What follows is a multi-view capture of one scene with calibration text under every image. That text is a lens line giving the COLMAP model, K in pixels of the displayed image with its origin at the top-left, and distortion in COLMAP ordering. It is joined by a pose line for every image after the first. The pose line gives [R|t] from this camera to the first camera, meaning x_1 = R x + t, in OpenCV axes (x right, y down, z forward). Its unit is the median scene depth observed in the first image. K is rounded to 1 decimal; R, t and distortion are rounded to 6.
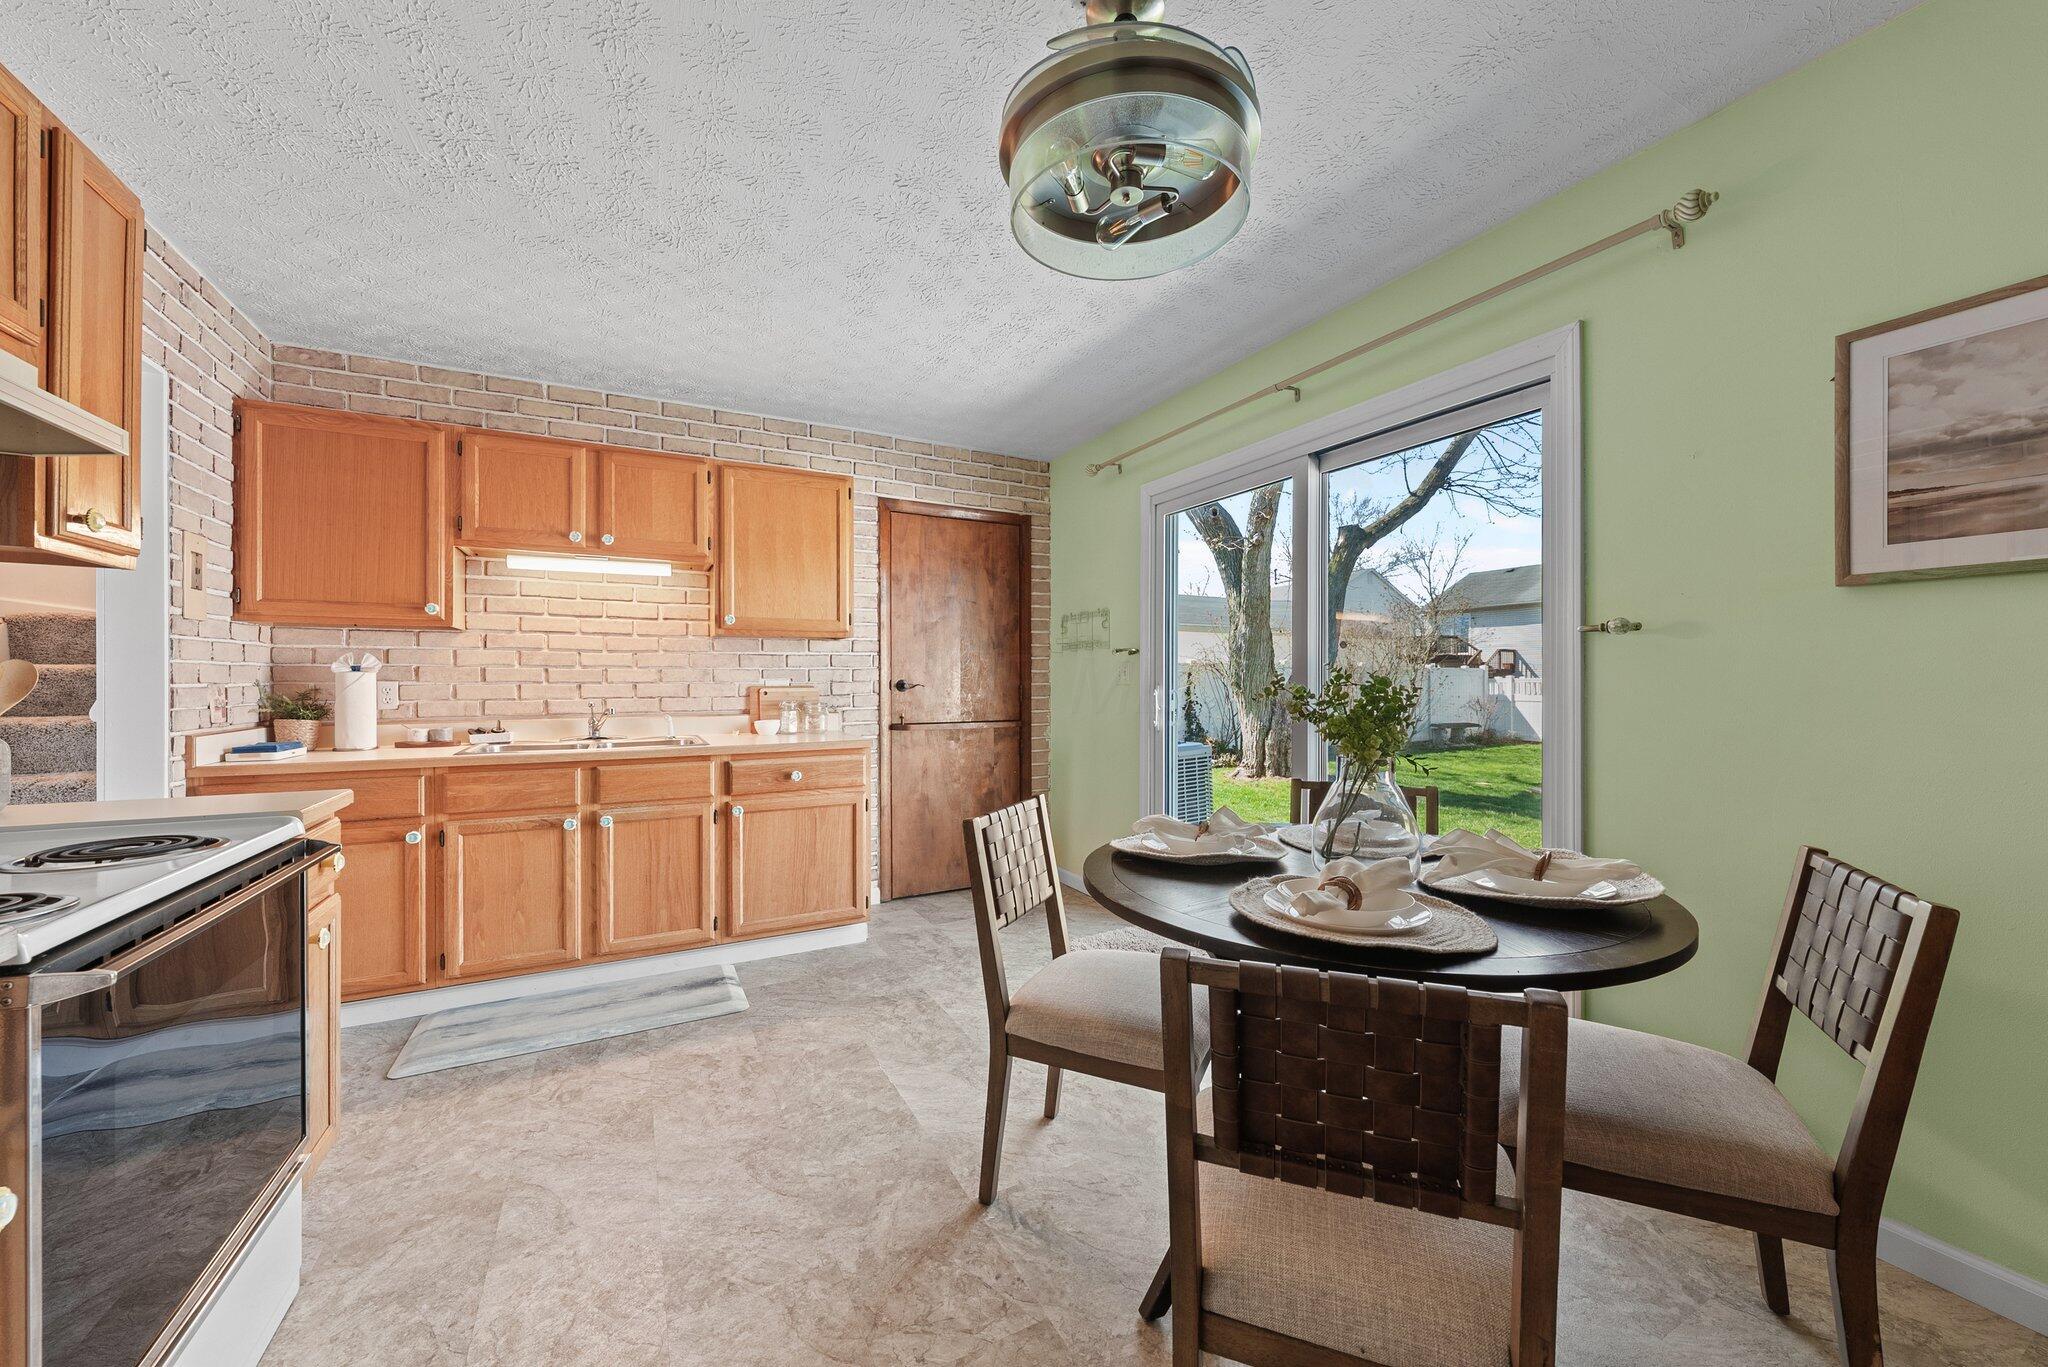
lens RADIAL K [[754.9, 0, 1025.1], [0, 754.9, 677.4], [0, 0, 1]] dist [-0.001783, -0.000125]
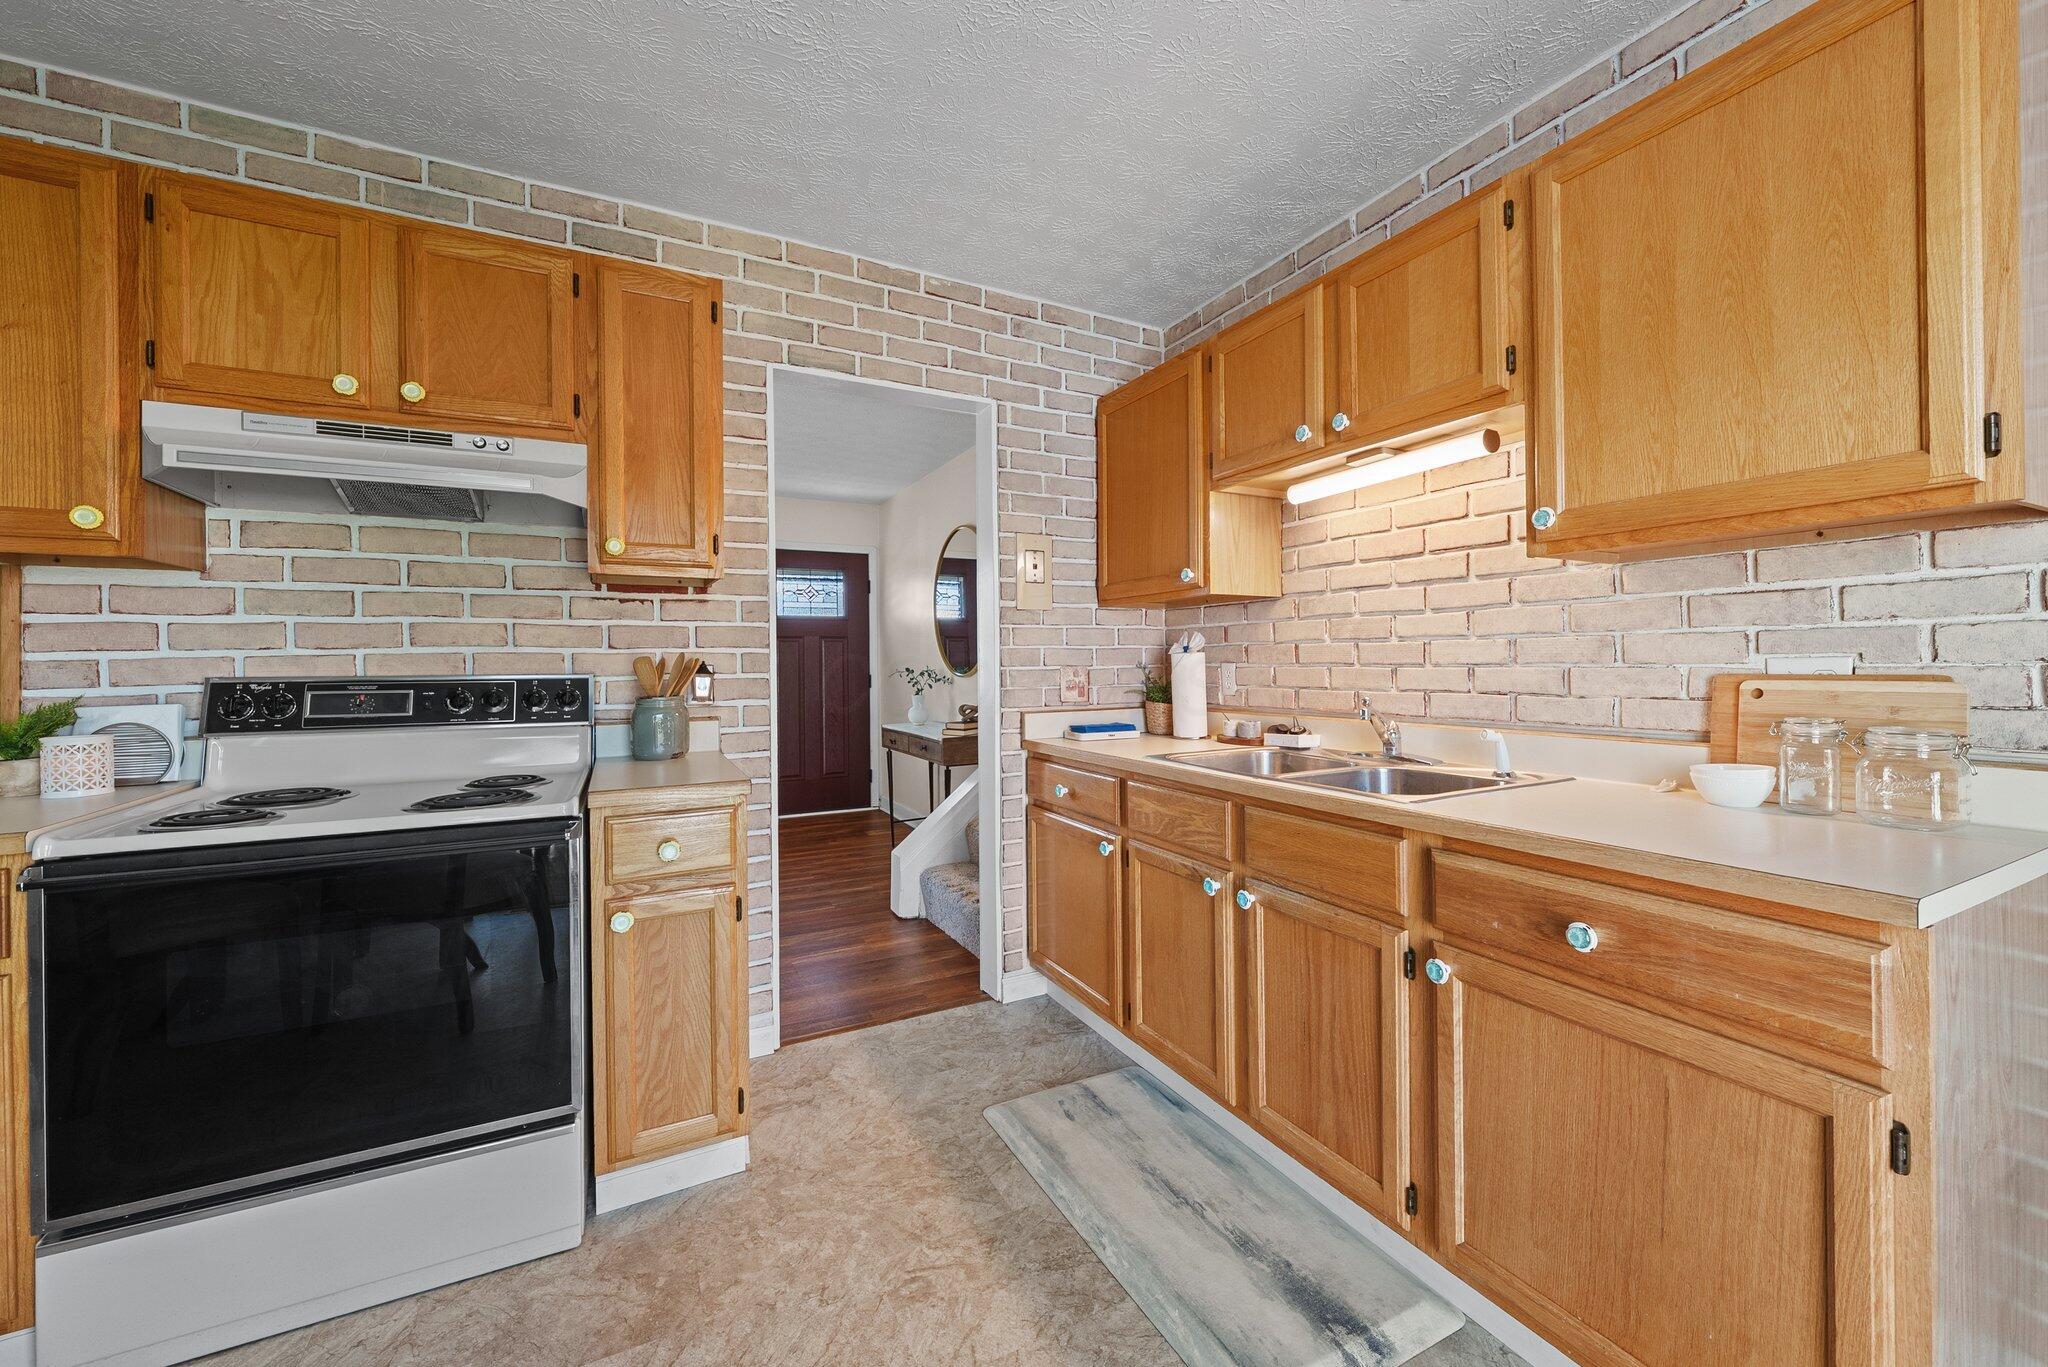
lens RADIAL K [[789.0, 0, 1028.6], [0, 789.0, 662.1], [0, 0, 1]] dist [-0.002127, -0.000063]
pose [[-0.007044, -0.000107, -0.999975, 0.066016], [0.012730, 0.999919, -0.000197, 0.001400], [0.999894, -0.012731, -0.007042, 0.801946]]
